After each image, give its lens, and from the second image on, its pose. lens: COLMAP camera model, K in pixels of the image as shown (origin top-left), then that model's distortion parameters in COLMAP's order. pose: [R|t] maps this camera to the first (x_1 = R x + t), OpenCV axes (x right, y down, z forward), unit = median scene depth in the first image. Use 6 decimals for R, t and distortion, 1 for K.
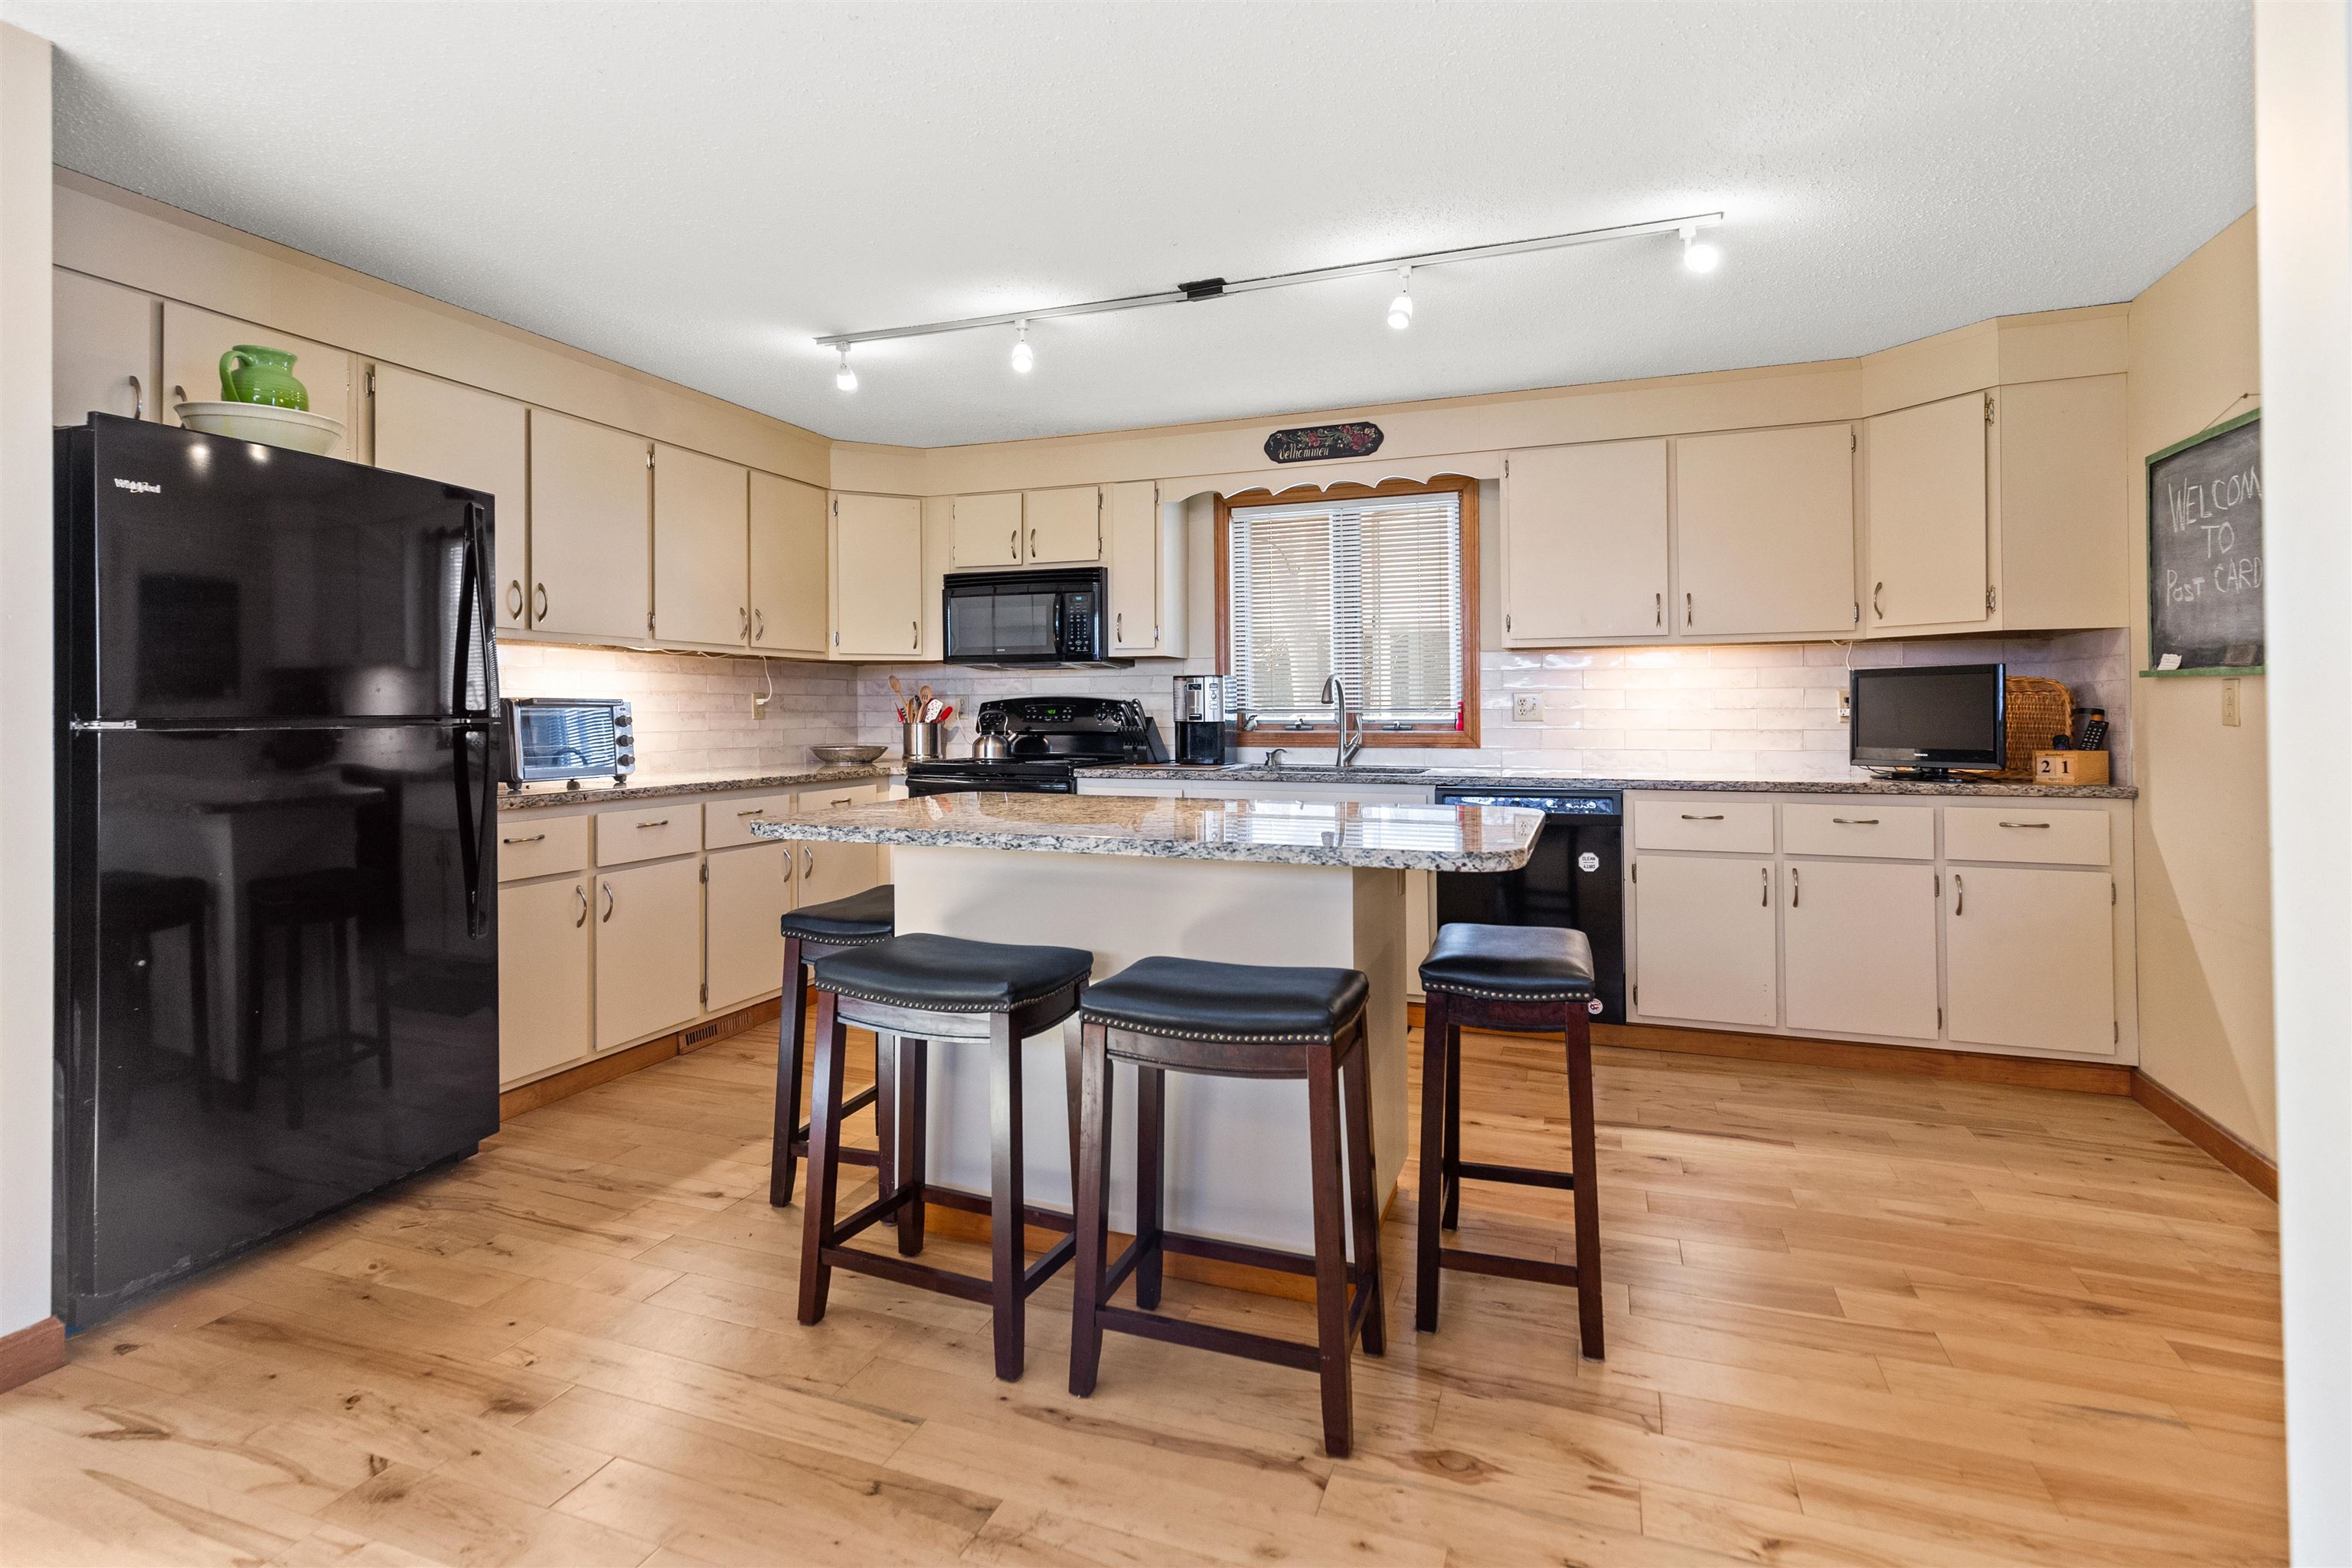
lens RADIAL K [[1122.3, 0, 1166.5], [0, 1122.3, 698.1], [0, 0, 1]] dist [0.003602, 0.000069]
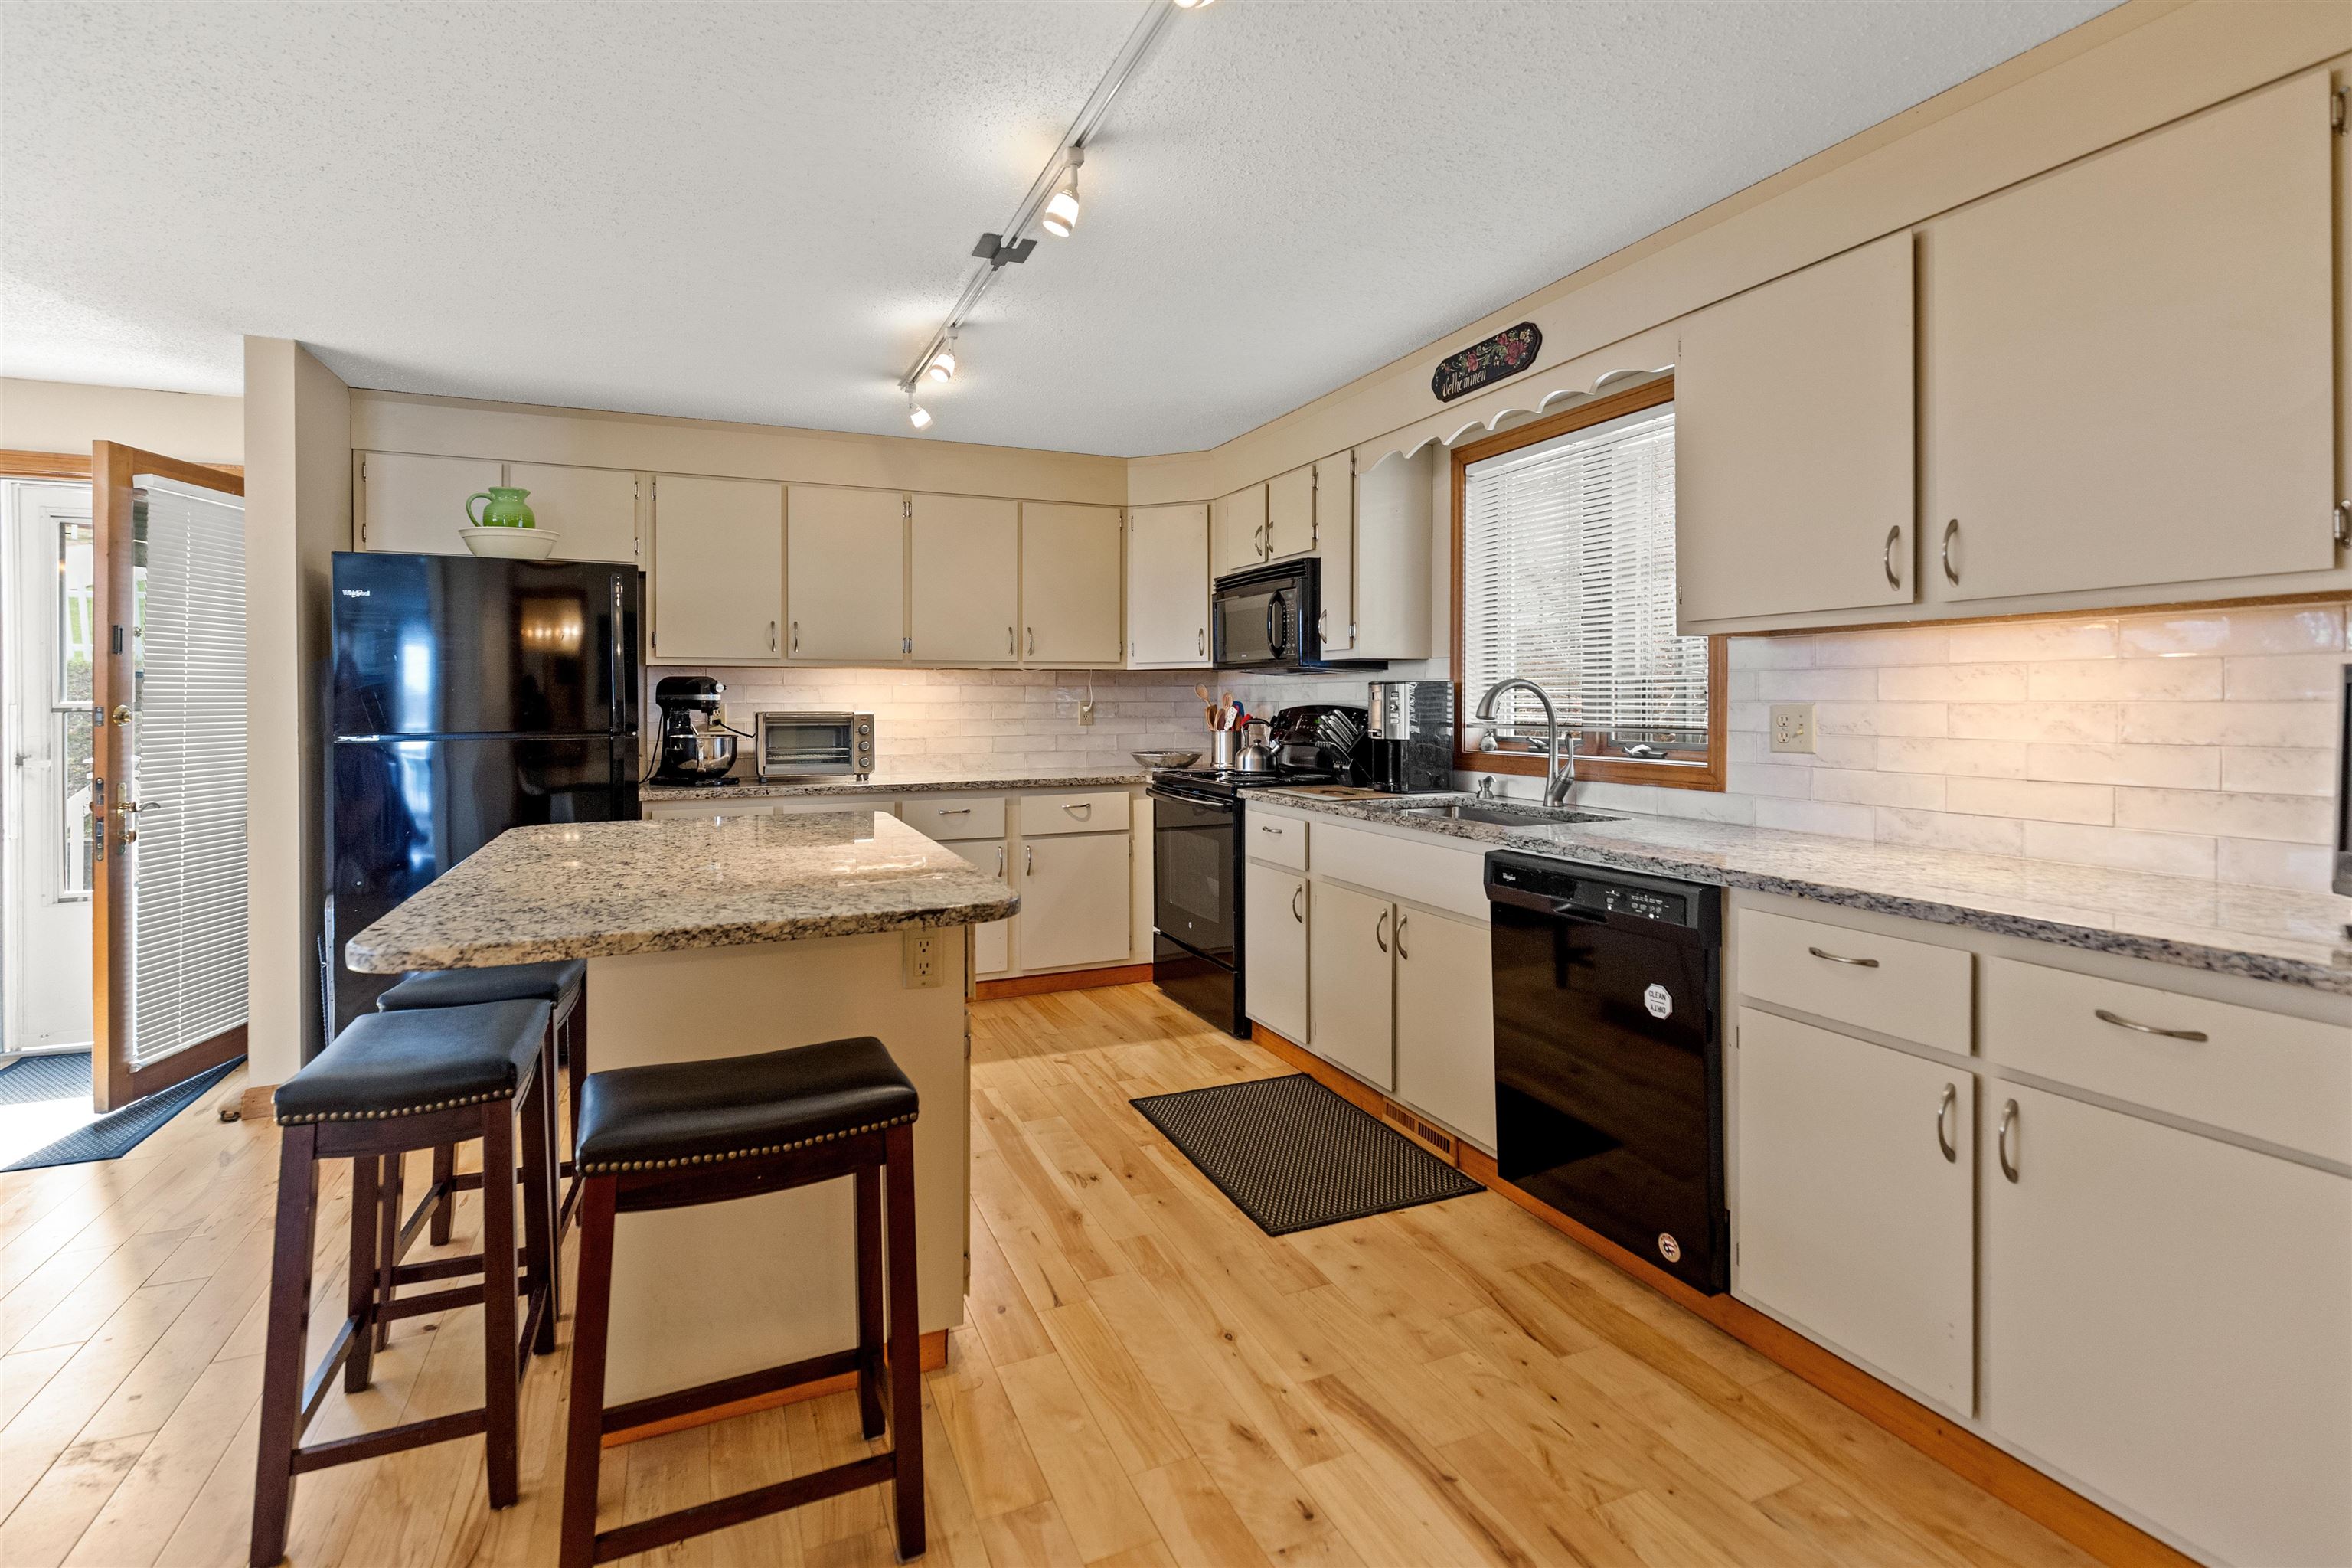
lens RADIAL K [[1100.6, 0, 1179.0], [0, 1100.6, 705.6], [0, 0, 1]] dist [0.002508, -0.000071]
pose [[0.699993, 0.003949, -0.714139, 0.561489], [0.010580, 0.999818, 0.015900, -0.019555], [0.714071, -0.018685, 0.699824, 0.382259]]
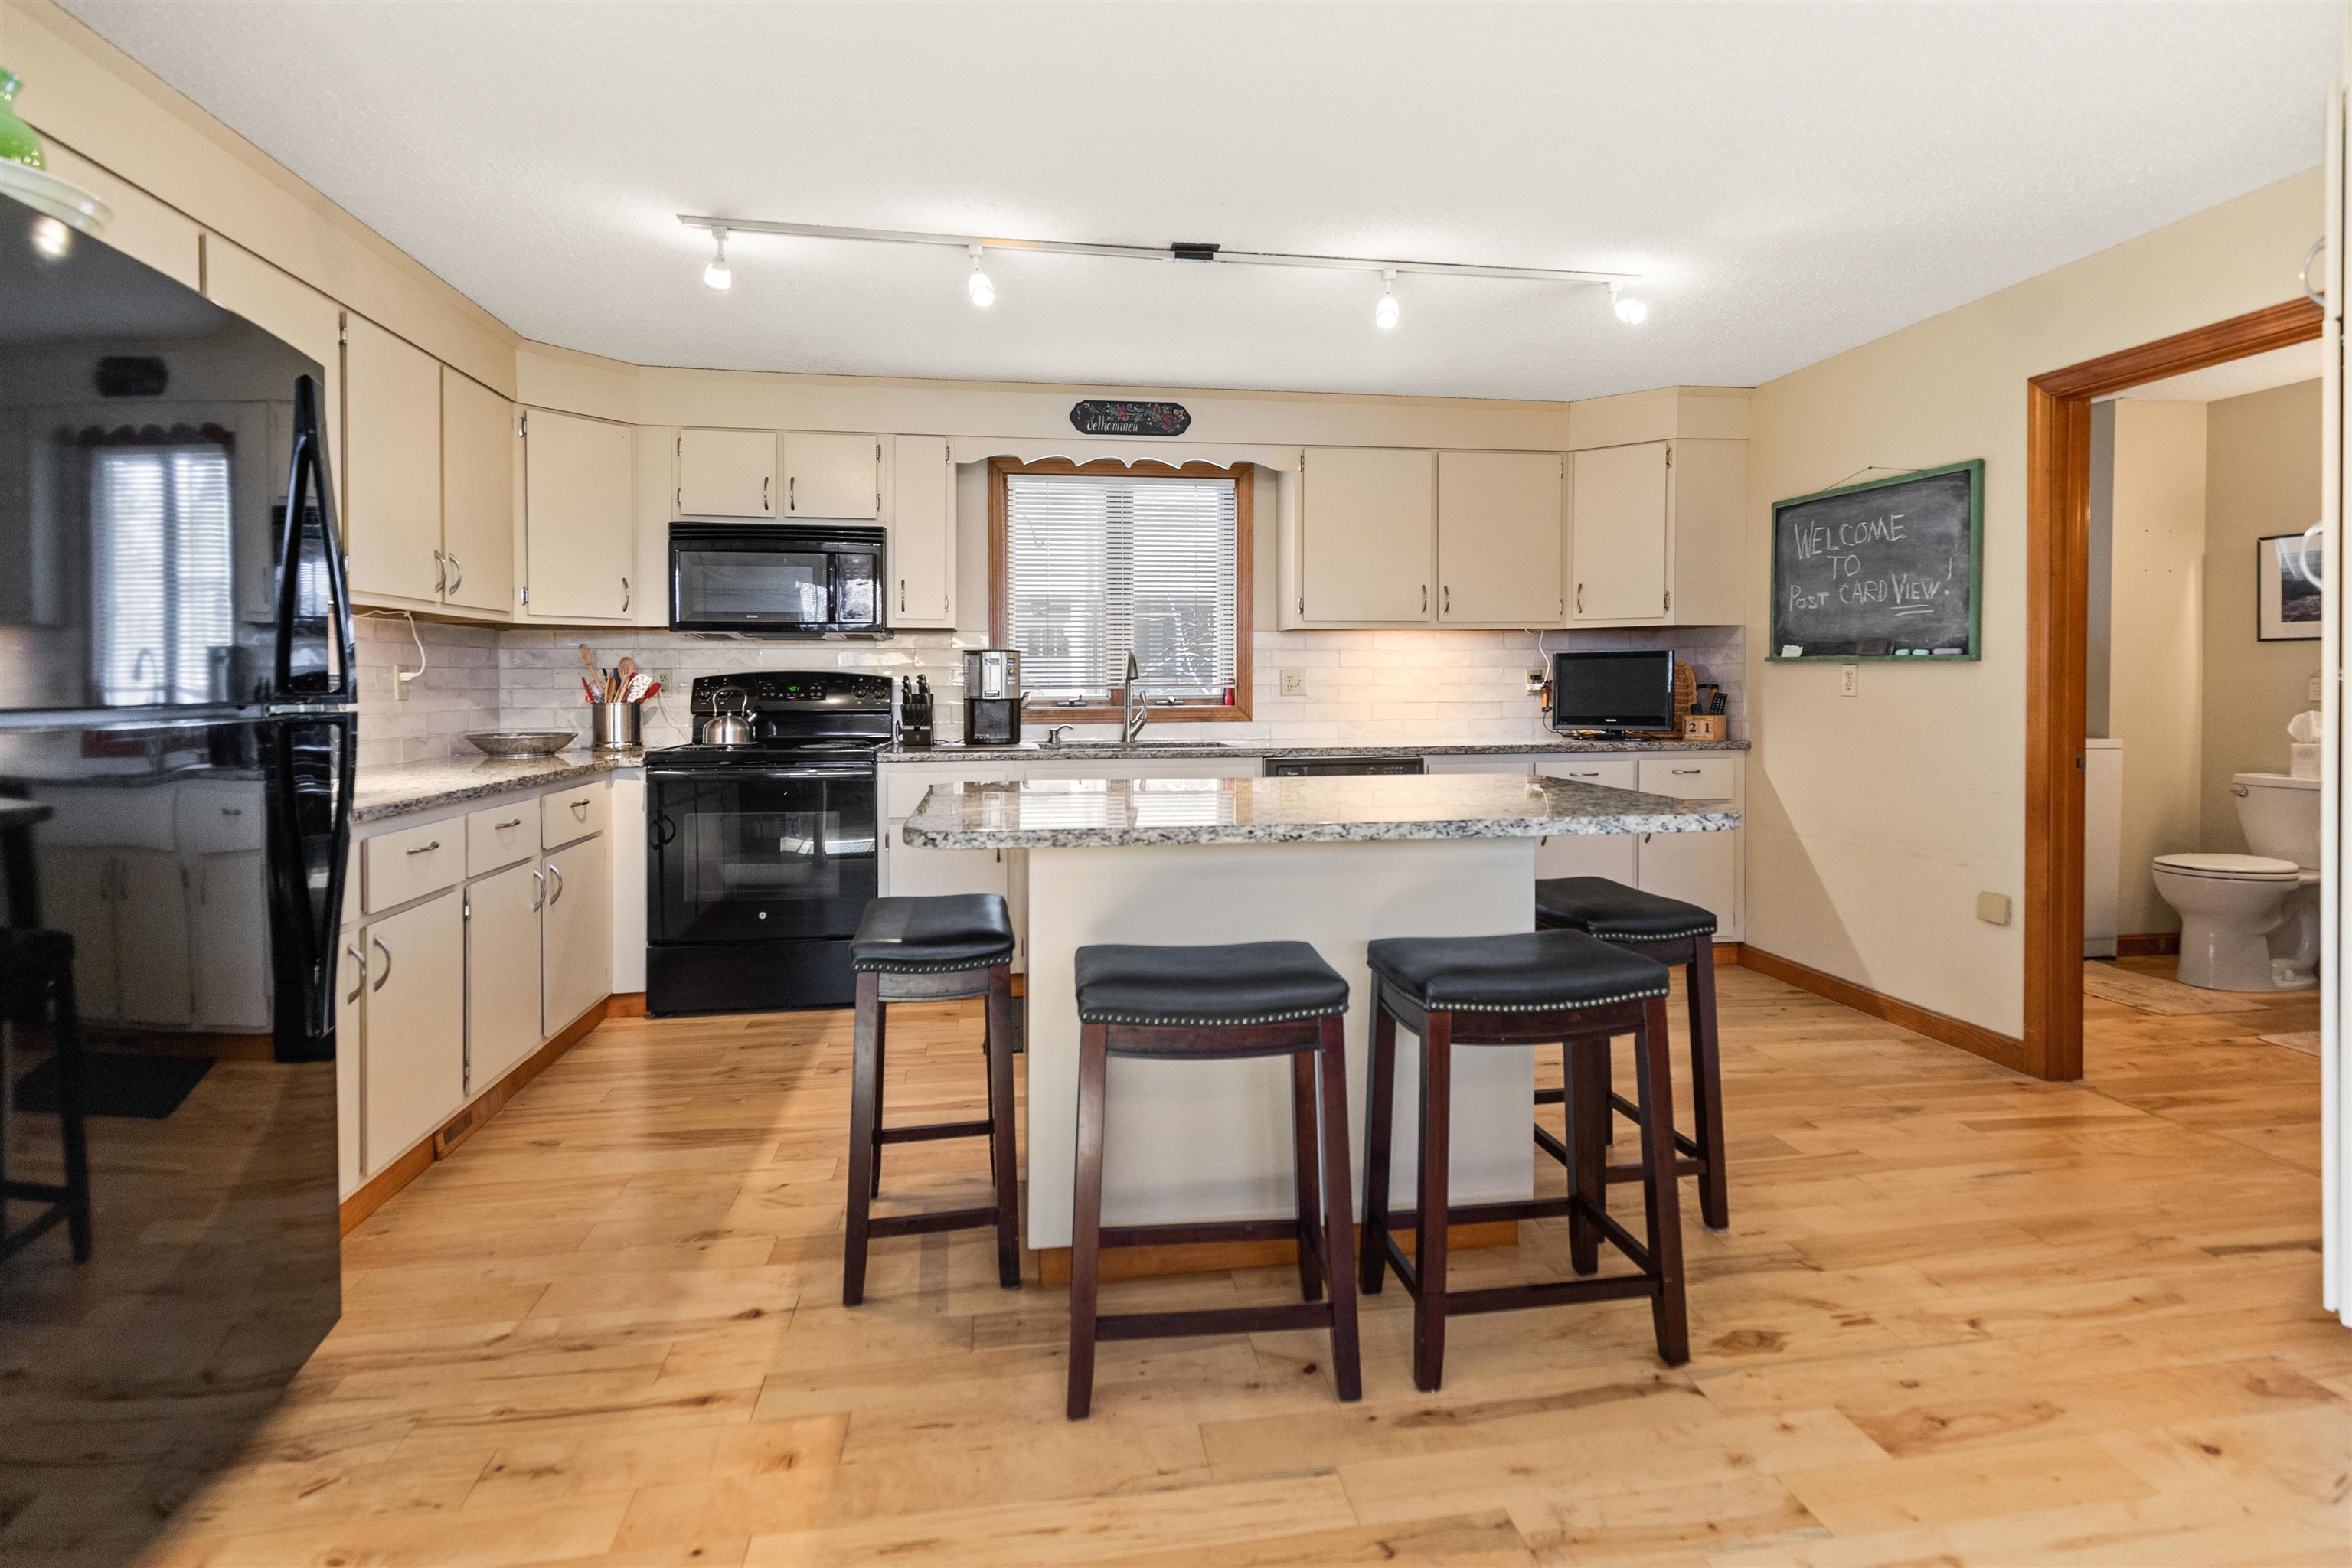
lens RADIAL K [[1115.3, 0, 1176.7], [0, 1115.3, 688.3], [0, 0, 1]] dist [0.001875, 0.000547]
pose [[0.870731, -0.003386, 0.491747, -0.338697], [-0.004090, 0.999892, 0.014126, -0.001850], [-0.491742, -0.014311, 0.870623, 0.122938]]
